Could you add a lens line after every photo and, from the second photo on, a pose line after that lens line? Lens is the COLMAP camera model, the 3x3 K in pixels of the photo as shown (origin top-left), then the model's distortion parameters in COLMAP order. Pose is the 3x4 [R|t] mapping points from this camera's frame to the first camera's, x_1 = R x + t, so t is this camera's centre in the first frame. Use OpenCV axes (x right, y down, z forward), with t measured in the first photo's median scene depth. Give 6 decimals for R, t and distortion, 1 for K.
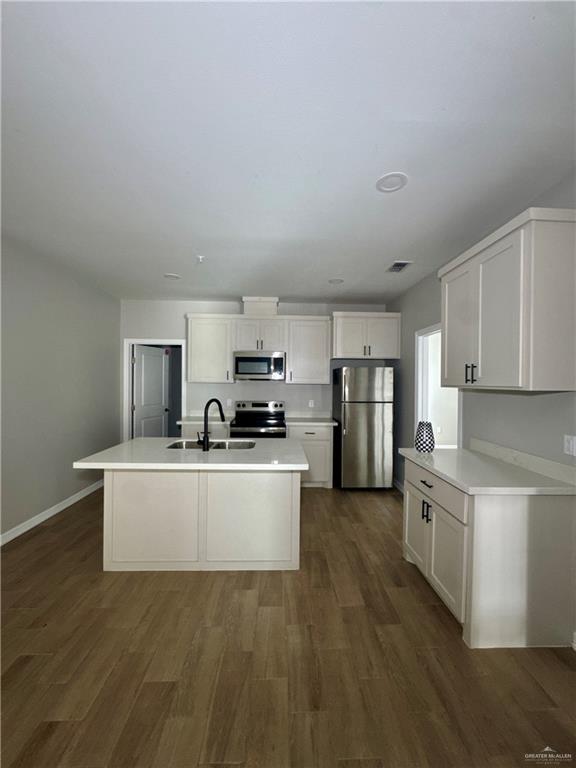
lens RADIAL K [[306.2, 0, 288.0], [0, 306.2, 384.0], [0, 0, 1]] dist [-0.003593, -0.000023]
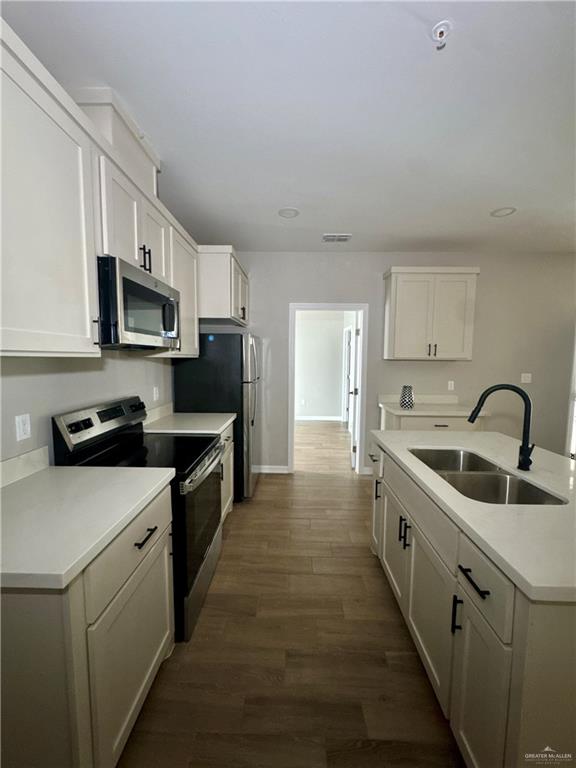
lens RADIAL K [[306.2, 0, 288.0], [0, 306.2, 384.0], [0, 0, 1]] dist [-0.003593, -0.000023]
pose [[0.055673, -0.097973, 0.993631, -0.520589], [0.001518, 0.995181, 0.098040, -0.007517], [-0.998448, -0.003950, 0.055554, 0.844849]]
